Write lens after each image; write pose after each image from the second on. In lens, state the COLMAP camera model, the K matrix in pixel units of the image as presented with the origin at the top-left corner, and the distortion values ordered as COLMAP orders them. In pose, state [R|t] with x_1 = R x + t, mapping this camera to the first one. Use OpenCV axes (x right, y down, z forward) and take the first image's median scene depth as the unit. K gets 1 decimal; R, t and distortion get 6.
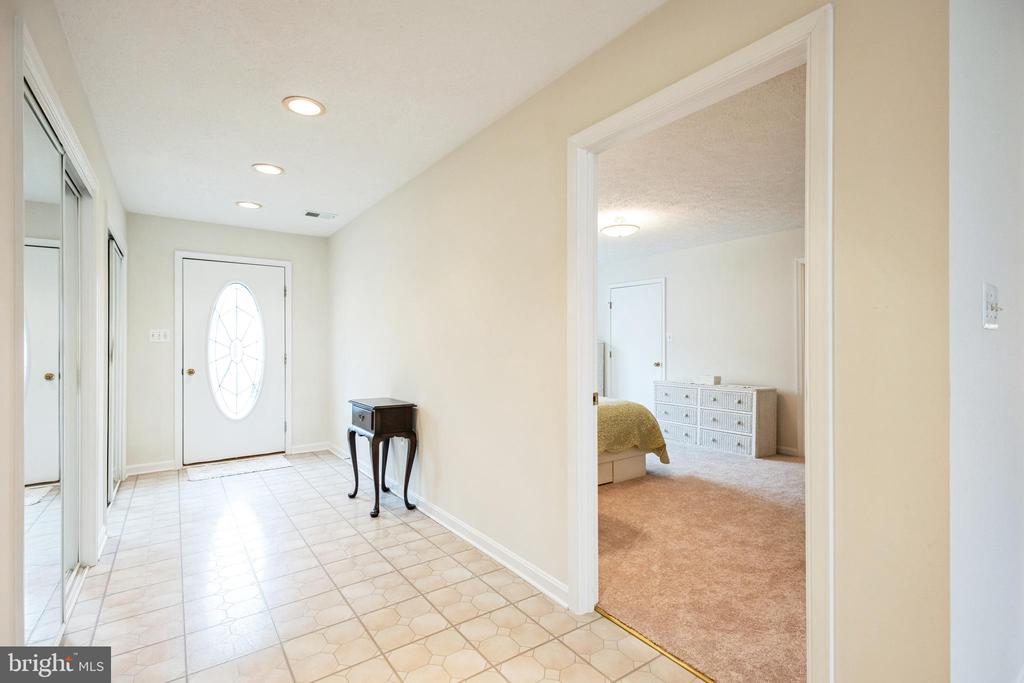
lens RADIAL K [[473.4, 0, 508.3], [0, 473.4, 337.9], [0, 0, 1]] dist [0.016724, -0.001431]
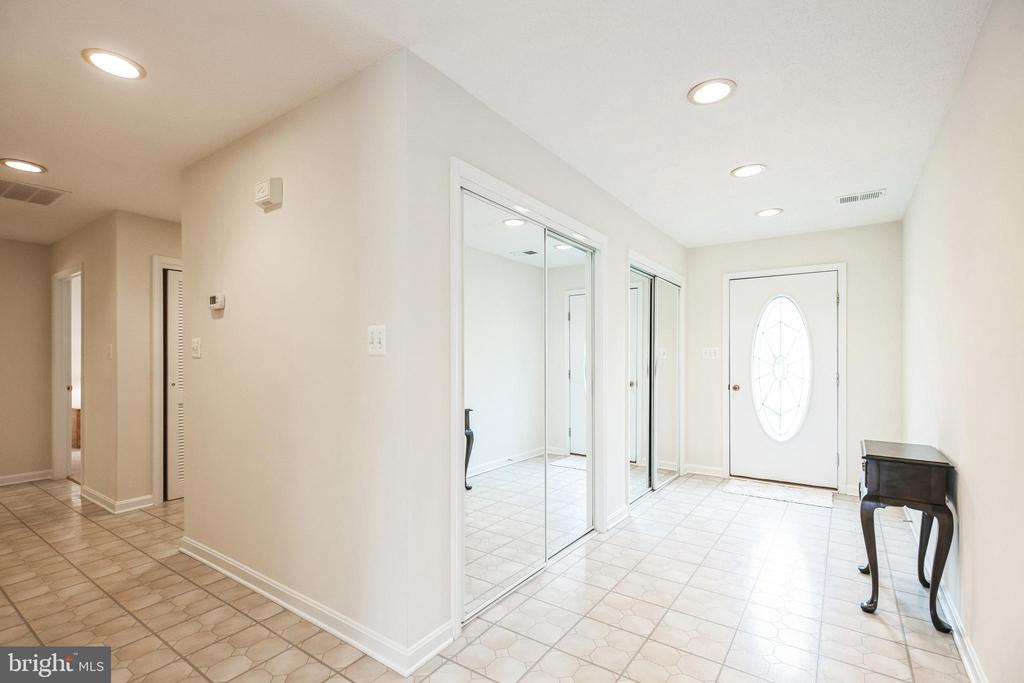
lens RADIAL K [[473.4, 0, 509.6], [0, 473.4, 352.6], [0, 0, 1]] dist [0.016724, -0.001431]
pose [[0.341982, -0.005107, -0.939693, 0.151078], [0.004791, 0.999982, -0.003691, -0.003898], [0.939694, -0.003240, 0.342000, 0.195789]]
